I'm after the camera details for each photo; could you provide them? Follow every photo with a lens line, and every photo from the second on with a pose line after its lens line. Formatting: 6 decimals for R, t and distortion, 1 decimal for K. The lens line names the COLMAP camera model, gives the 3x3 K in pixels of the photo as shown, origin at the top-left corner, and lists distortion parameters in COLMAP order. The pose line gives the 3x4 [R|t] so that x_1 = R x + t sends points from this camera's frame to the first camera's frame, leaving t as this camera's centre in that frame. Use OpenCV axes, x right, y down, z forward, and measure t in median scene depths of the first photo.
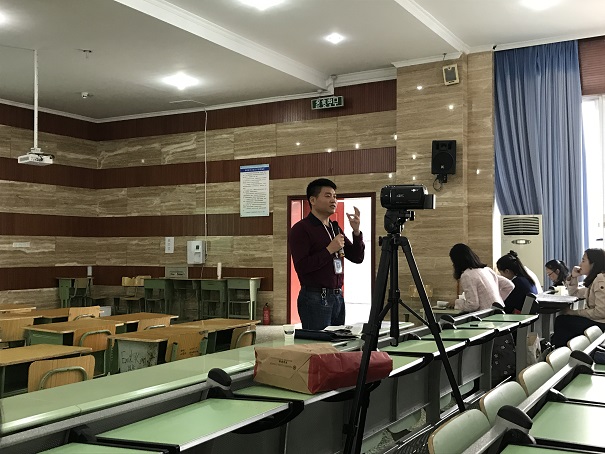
lens RADIAL K [[683.8, 0, 305.3], [0, 683.8, 232.4], [0, 0, 1]] dist [0.025586, 0.000000]
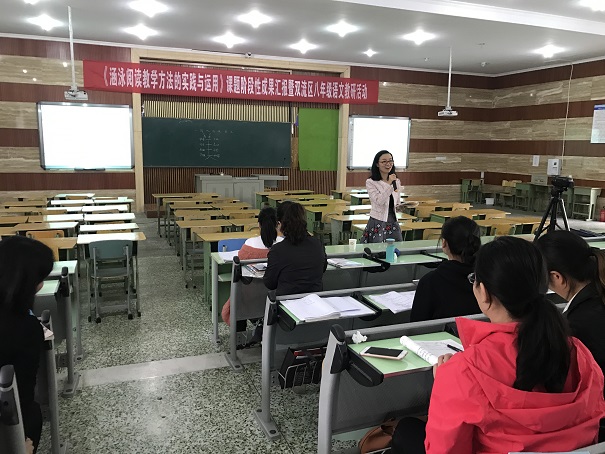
lens RADIAL K [[495.7, 0, 303.0], [0, 495.7, 229.3], [0, 0, 1]] dist [-0.005512, -0.018596]
pose [[0.777473, 0.119531, -0.617453, 0.087529], [-0.003043, 0.982476, 0.186363, -0.034092], [0.628909, -0.143013, 0.764212, -0.153388]]
